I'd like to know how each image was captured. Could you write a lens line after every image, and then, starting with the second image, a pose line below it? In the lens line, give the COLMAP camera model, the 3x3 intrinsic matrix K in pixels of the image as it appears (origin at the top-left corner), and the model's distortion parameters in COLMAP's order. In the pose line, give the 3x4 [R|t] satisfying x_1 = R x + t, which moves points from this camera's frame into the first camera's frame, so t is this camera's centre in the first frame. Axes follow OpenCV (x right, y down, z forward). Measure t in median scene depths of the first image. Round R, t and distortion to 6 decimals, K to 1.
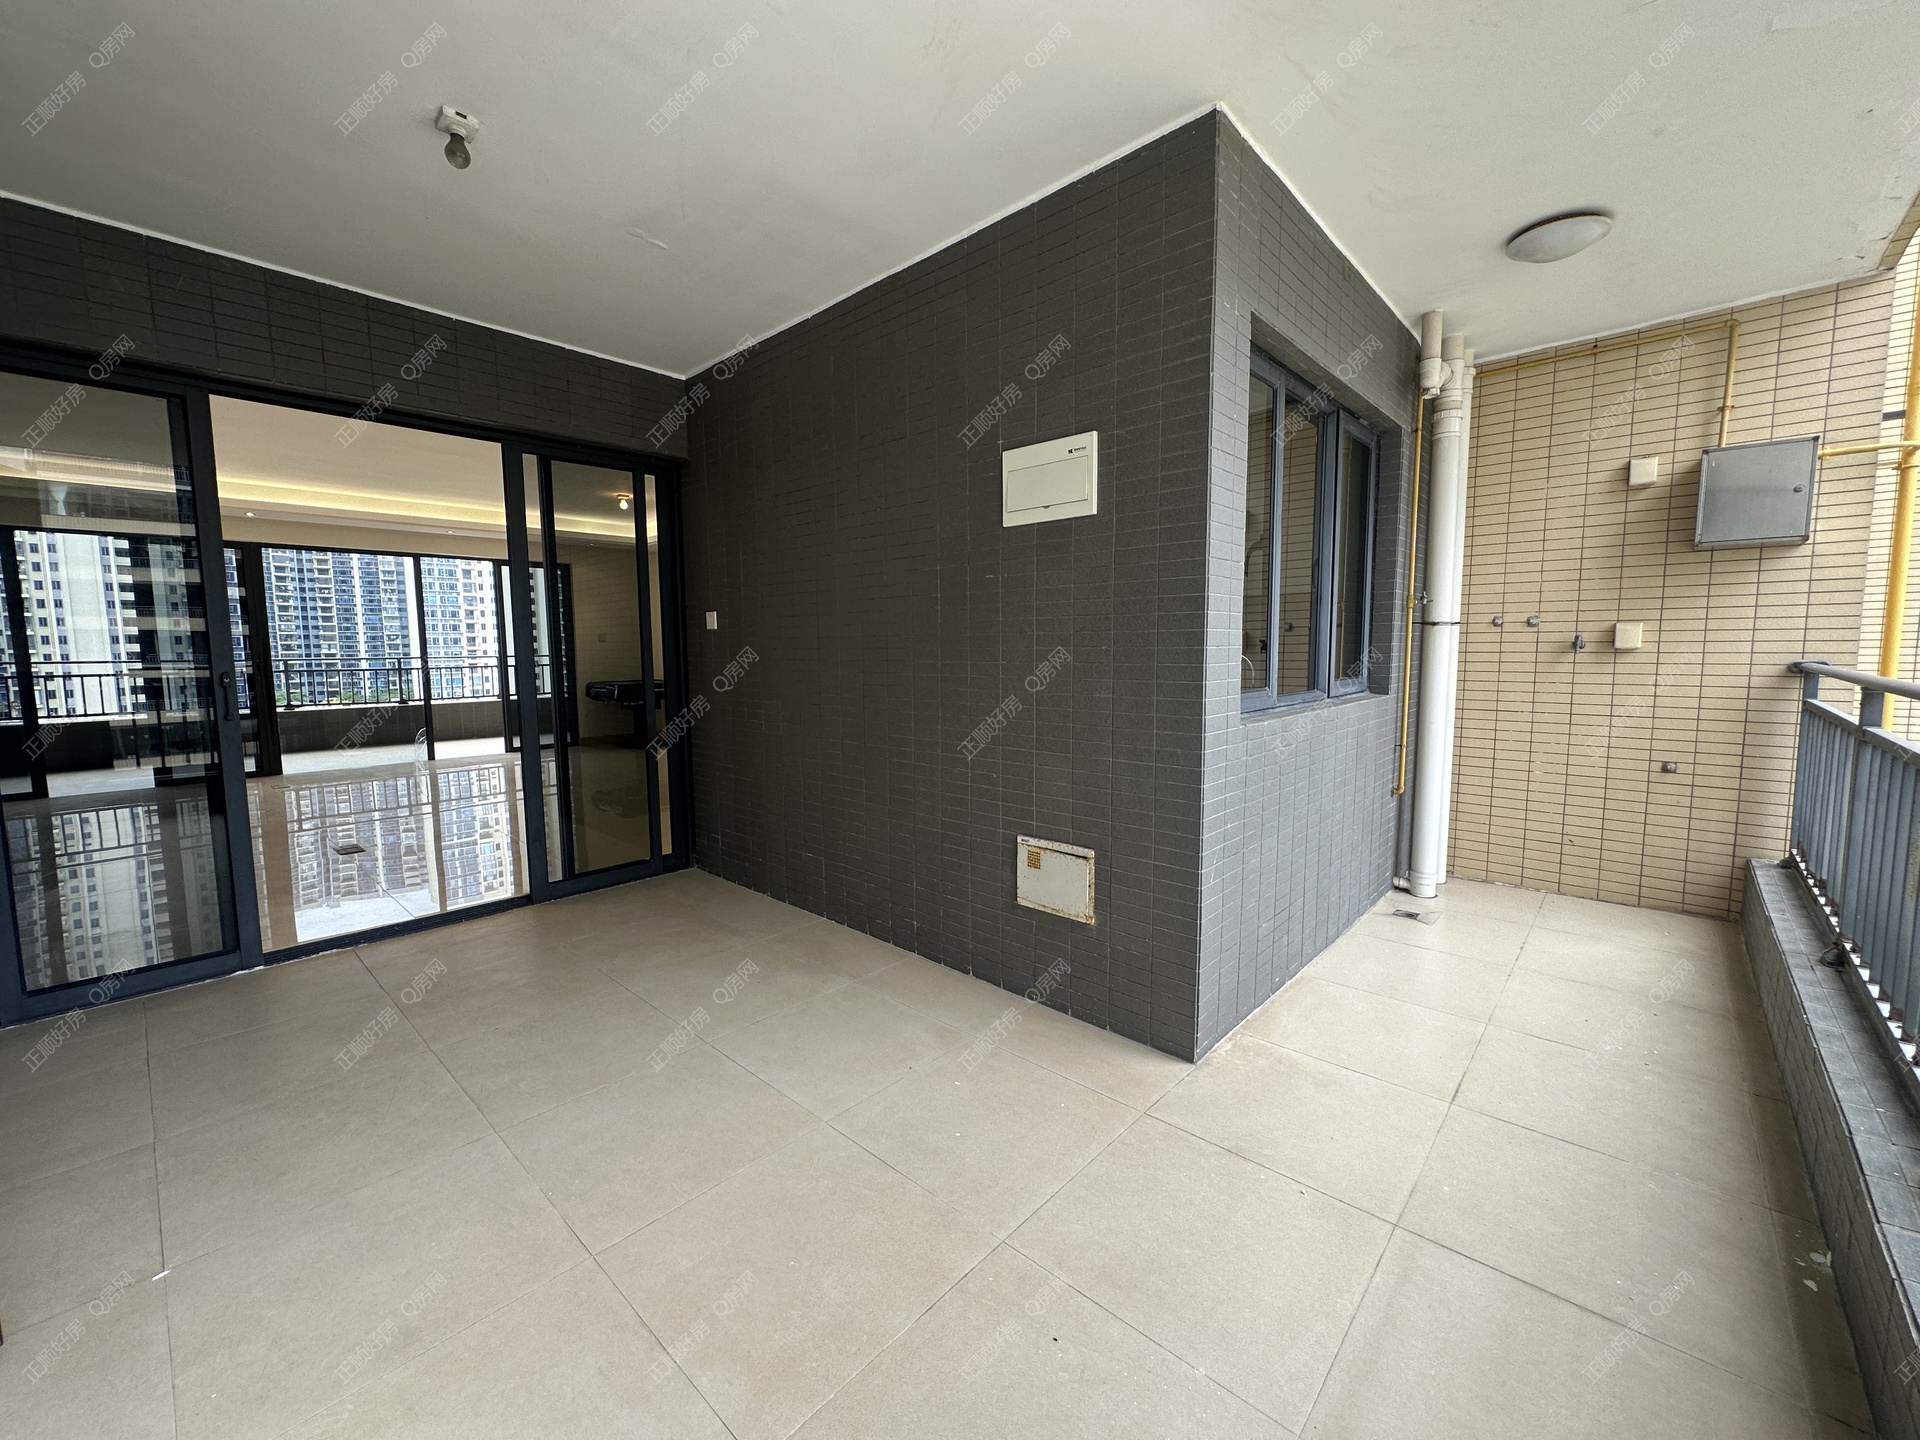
lens RADIAL K [[772.5, 0, 954.1], [0, 772.5, 718.5], [0, 0, 1]] dist [-0.002080, -0.000328]
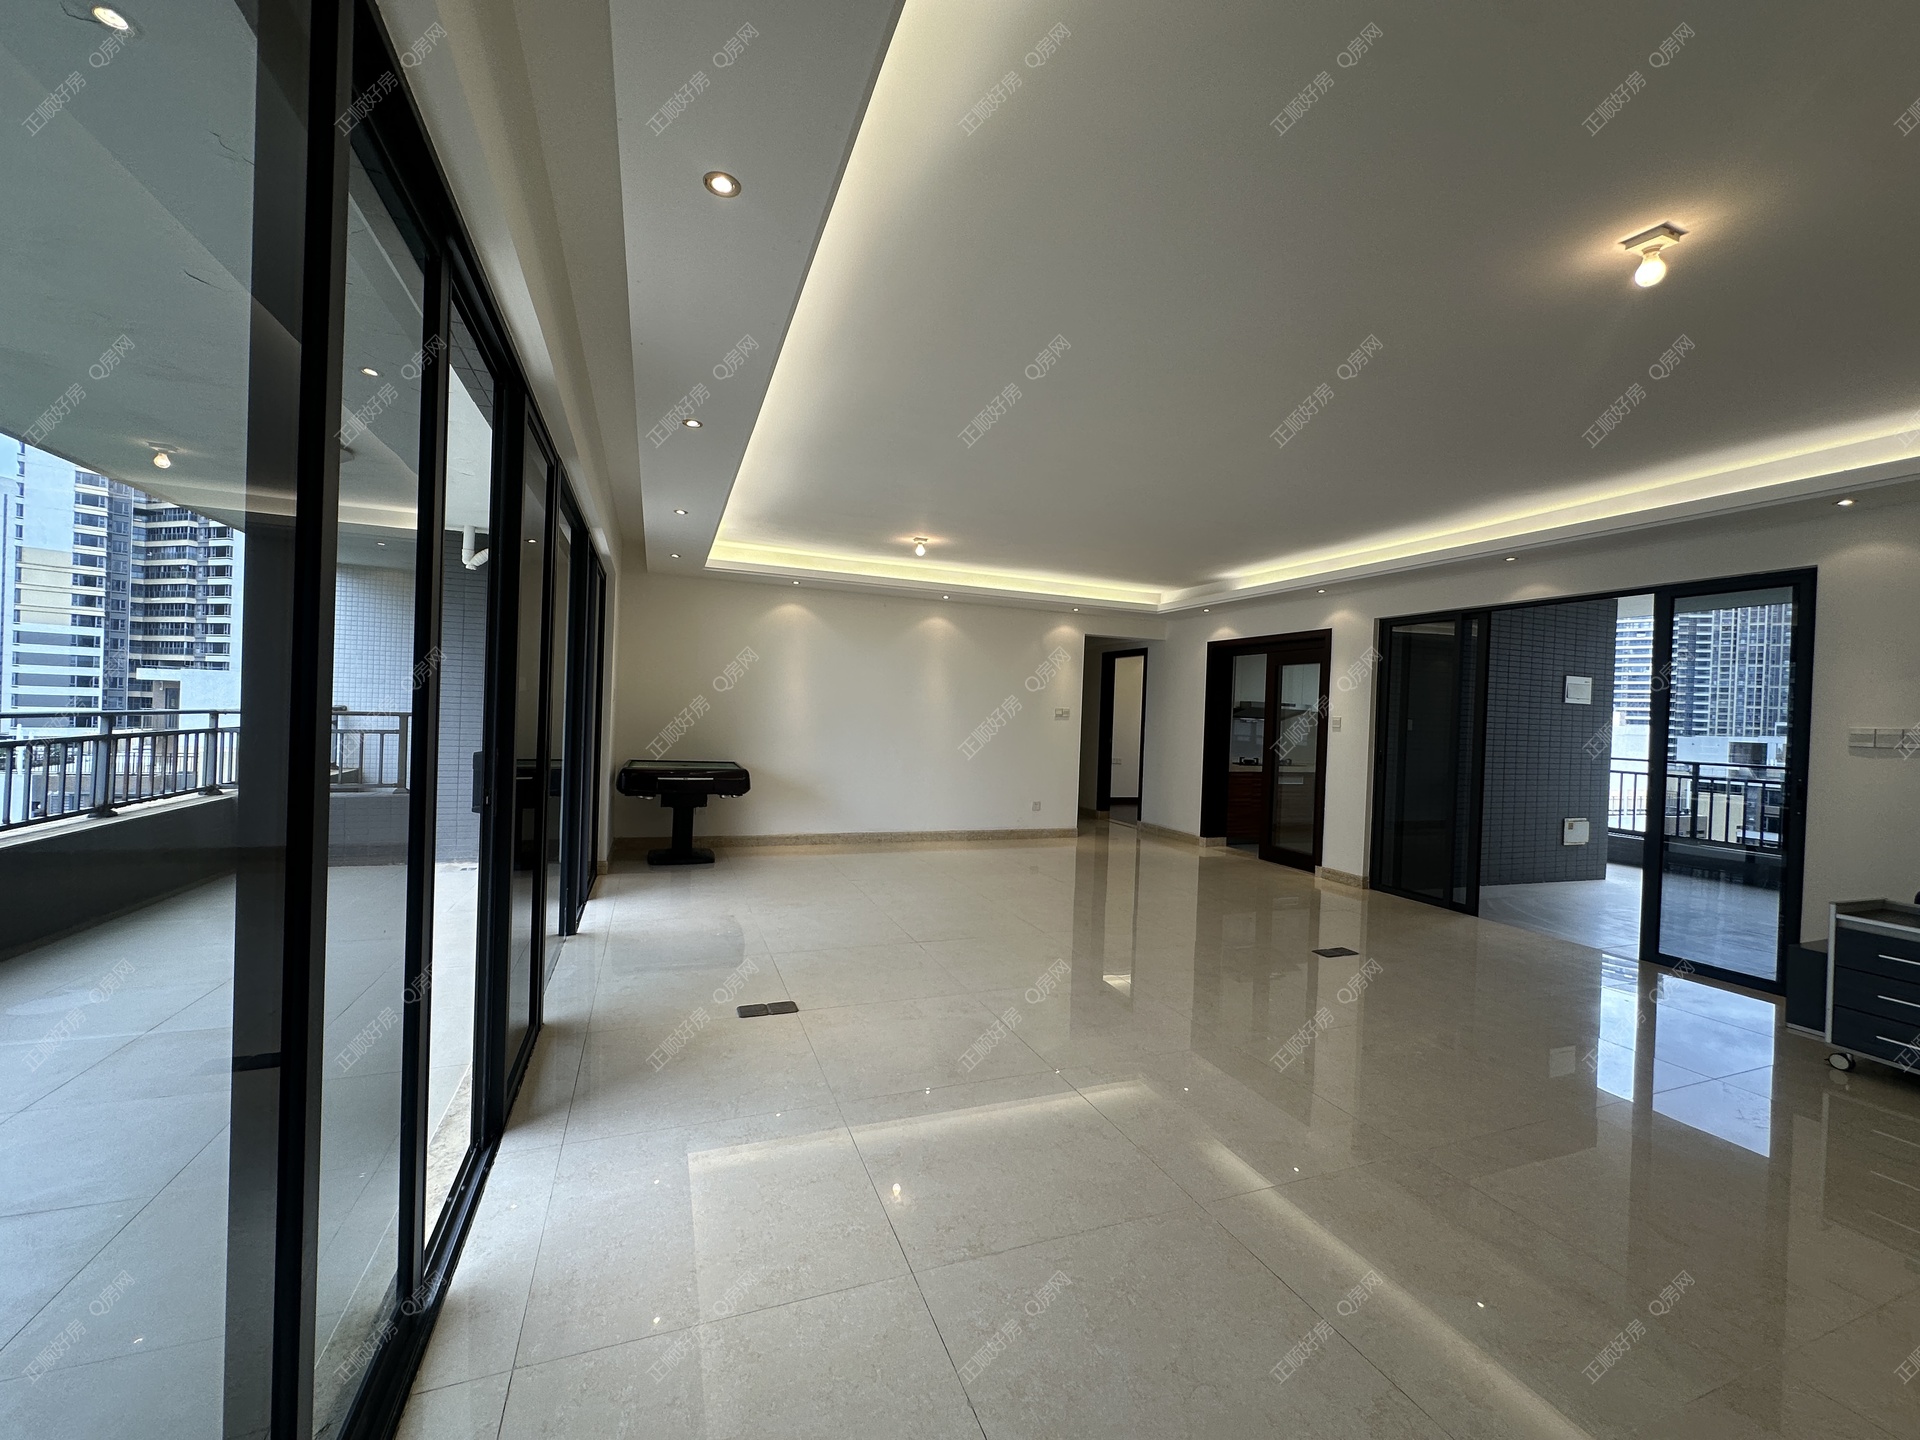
lens RADIAL K [[764.3, 0, 956.9], [0, 764.3, 719.6], [0, 0, 1]] dist [-0.000975, 0.000245]
pose [[0.430830, 0.020833, 0.902192, -0.504496], [0.044272, 0.998042, -0.044188, -0.025858], [-0.901346, 0.058979, 0.429064, 0.275562]]
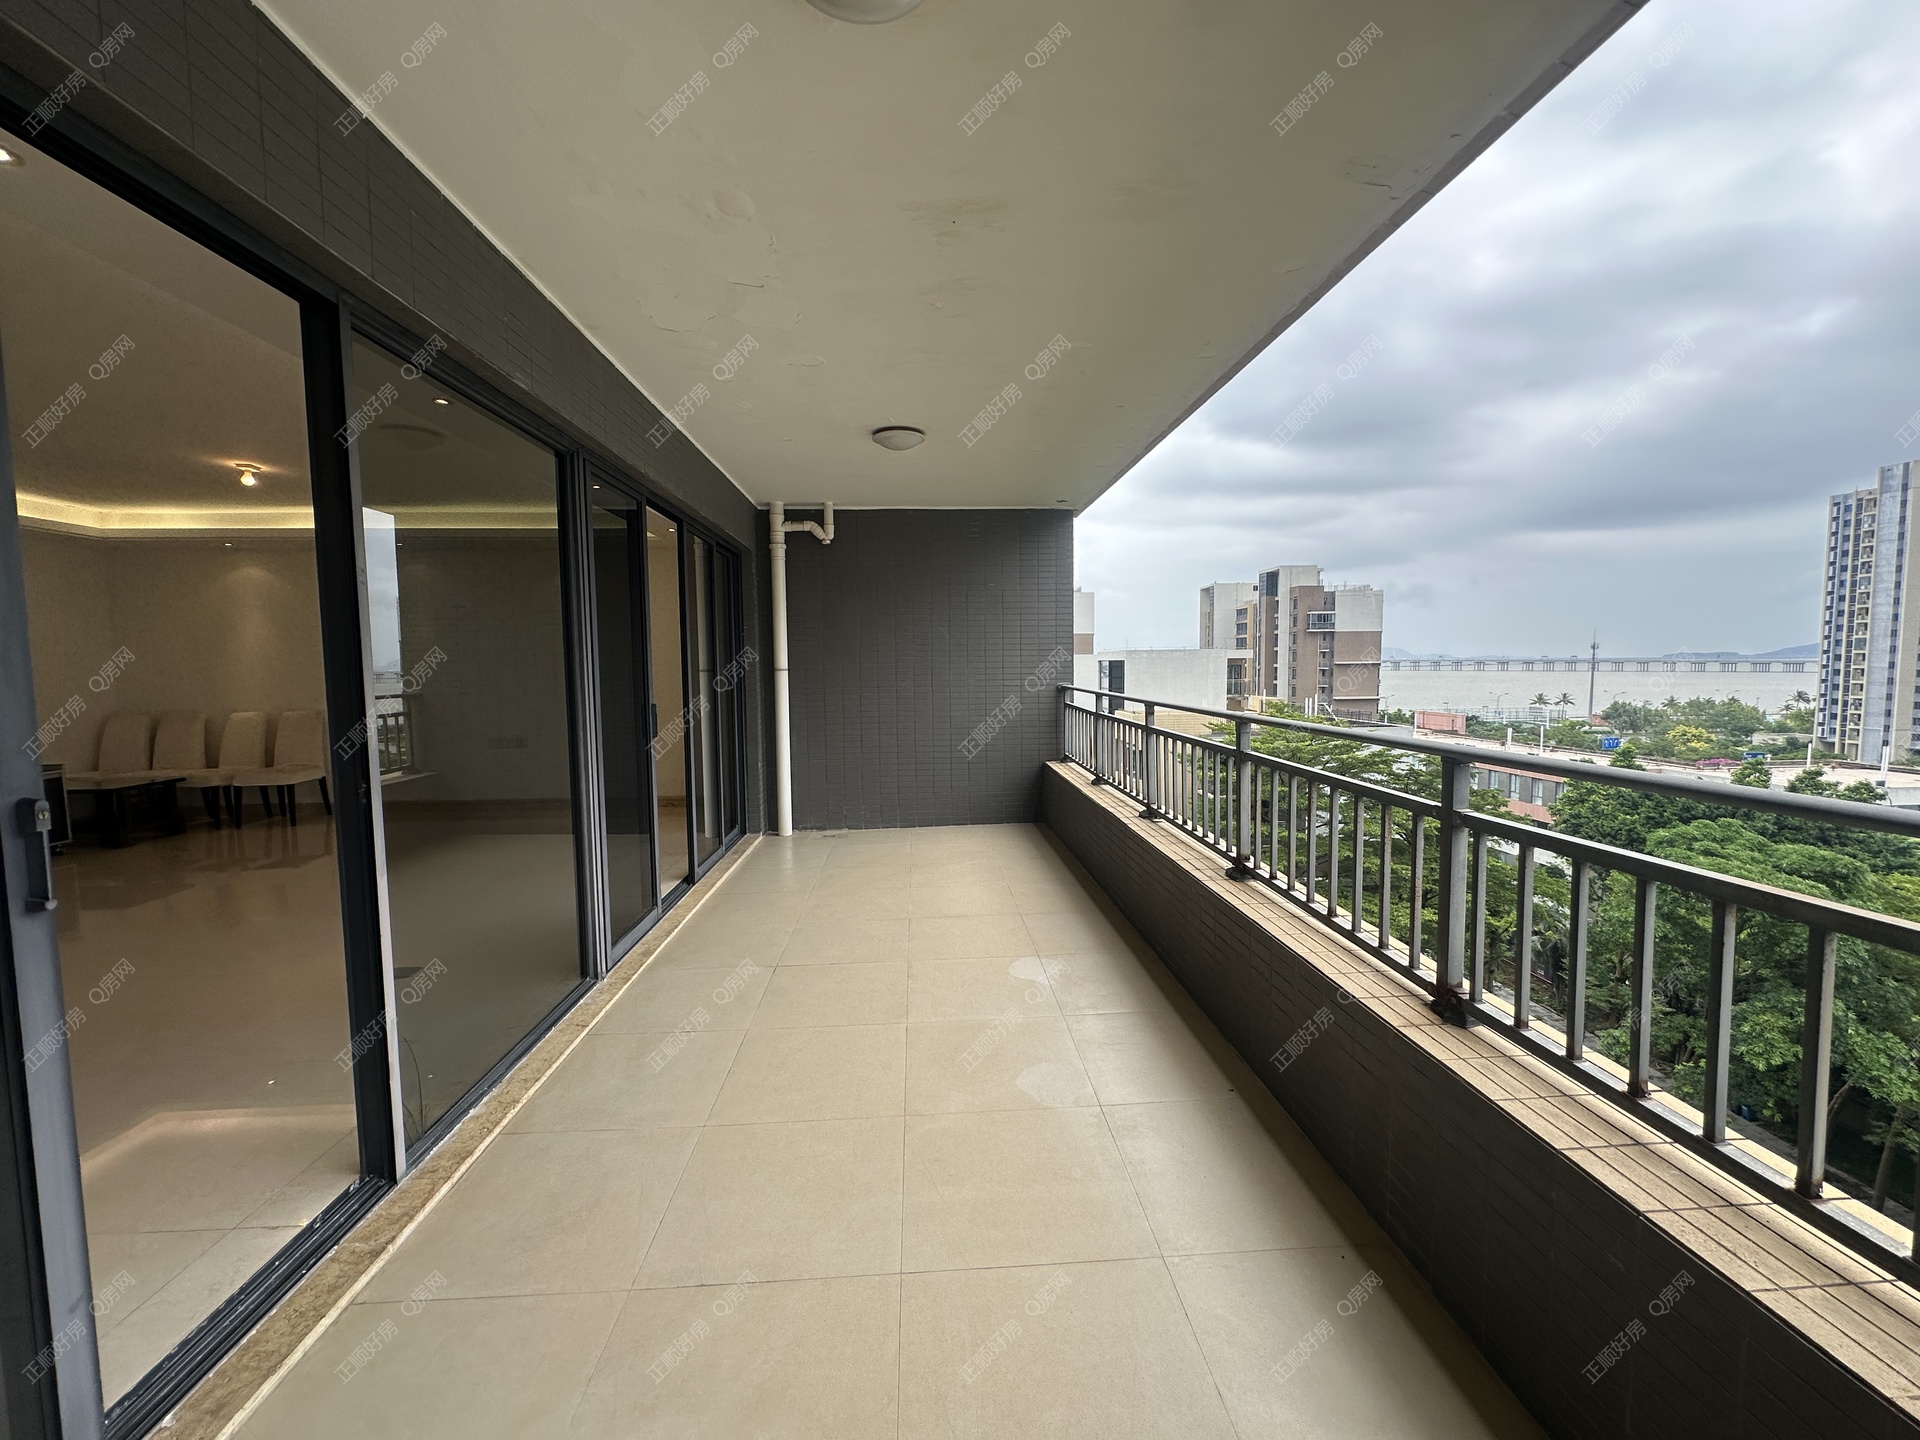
lens RADIAL K [[764.6, 0, 957.6], [0, 764.6, 719.8], [0, 0, 1]] dist [-0.001085, -0.000336]
pose [[-0.690341, 0.071784, -0.719914, -0.316633], [-0.051352, 0.987694, 0.147728, -0.064728], [0.721659, 0.138952, -0.678160, 0.631995]]
